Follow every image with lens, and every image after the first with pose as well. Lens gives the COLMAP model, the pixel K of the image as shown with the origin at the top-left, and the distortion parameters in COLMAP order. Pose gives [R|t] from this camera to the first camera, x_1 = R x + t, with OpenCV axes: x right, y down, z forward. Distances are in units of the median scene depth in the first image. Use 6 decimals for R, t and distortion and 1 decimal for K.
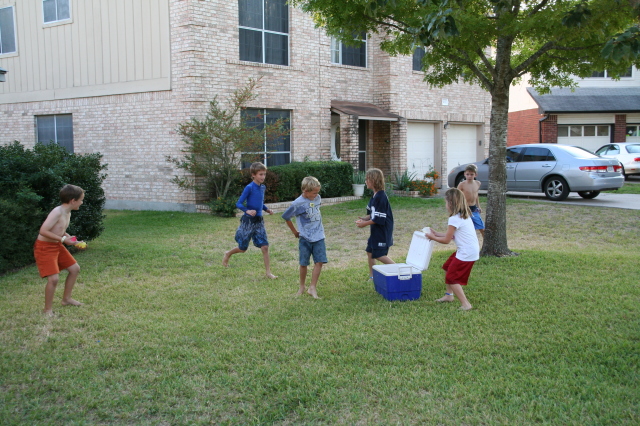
lens RADIAL K [[766.9, 0, 318.0], [0, 766.9, 214.4], [0, 0, 1]] dist [-0.019428, 0.355580]
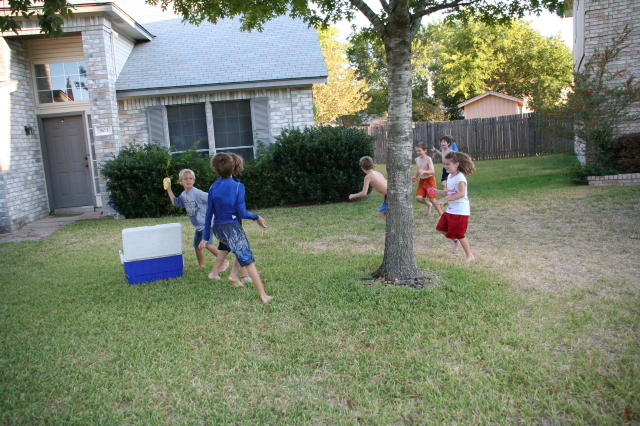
lens RADIAL K [[538.1, 0, 315.9], [0, 538.1, 211.9], [0, 0, 1]] dist [-0.162793, 0.182363]
pose [[0.259318, 0.135714, -0.956209, 0.356301], [-0.015921, 0.990544, 0.136269, -0.038449], [0.965661, -0.020114, 0.259026, 0.421225]]
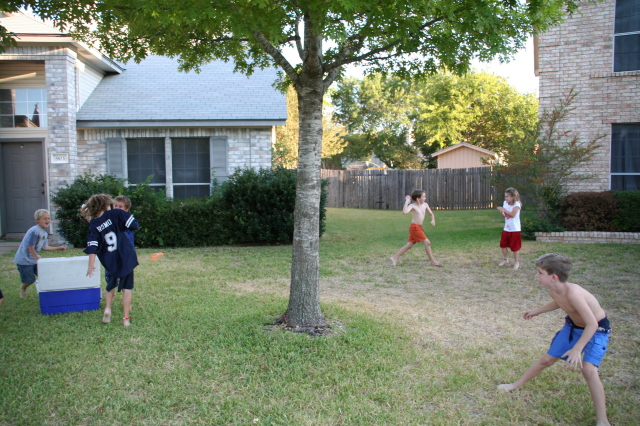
lens RADIAL K [[537.2, 0, 315.4], [0, 537.2, 212.9], [0, 0, 1]] dist [-0.161606, 0.178436]
pose [[0.280449, 0.081367, -0.956414, 0.366656], [-0.076382, 0.995133, 0.062263, -0.042351], [0.956825, 0.055591, 0.285299, 0.455732]]
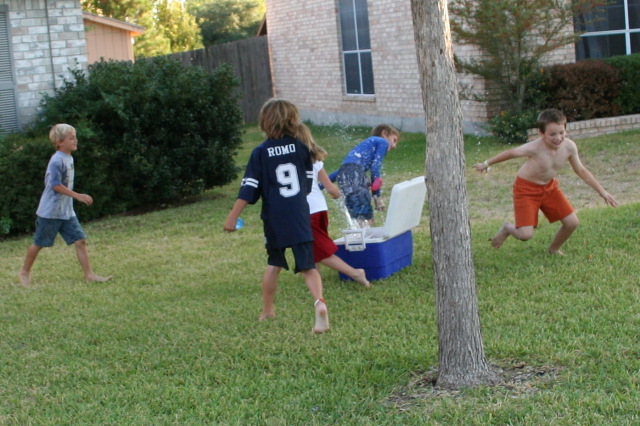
lens RADIAL K [[1329.4, 0, 289.6], [0, 1329.4, 213.1], [0, 0, 1]] dist [-0.151292, 0.082990]
pose [[0.823202, 0.008390, -0.567686, 0.285451], [0.030174, 0.997831, 0.058503, -0.006962], [0.566946, -0.065289, 0.821164, 0.005285]]
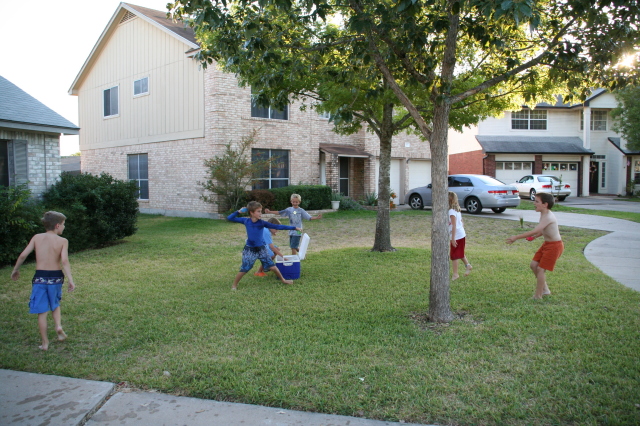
lens RADIAL K [[537.2, 0, 315.4], [0, 537.2, 212.9], [0, 0, 1]] dist [-0.161606, 0.178436]
pose [[0.996664, 0.011601, -0.080782, 0.097951], [-0.012925, 0.999790, -0.015886, -0.000568], [0.080581, 0.016877, 0.996605, -0.012799]]
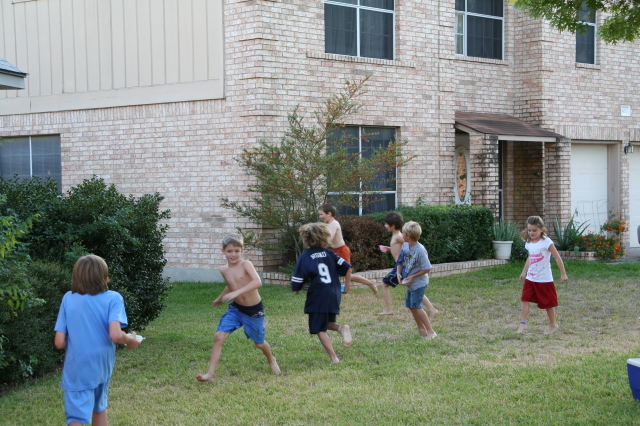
lens RADIAL K [[1231.9, 0, 320.0], [0, 1231.9, 213.0], [0, 0, 1]] dist [0.265667, 1.269025]
pose [[0.999459, -0.004630, -0.032561, -0.066854], [0.002512, 0.997896, -0.064786, 0.004425], [0.032792, 0.064669, 0.997368, -0.045133]]
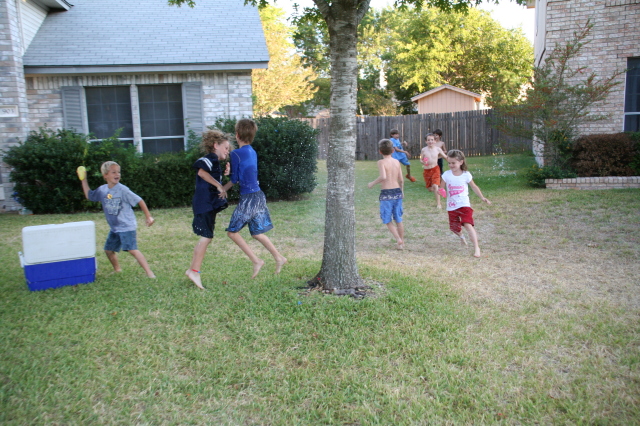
lens RADIAL K [[586.0, 0, 315.4], [0, 586.0, 212.9], [0, 0, 1]] dist [-0.133624, 0.229160]
pose [[0.351593, 0.145364, -0.924798, 0.351936], [-0.050083, 0.989377, 0.136474, -0.038603], [0.934812, -0.001666, 0.355139, 0.426253]]
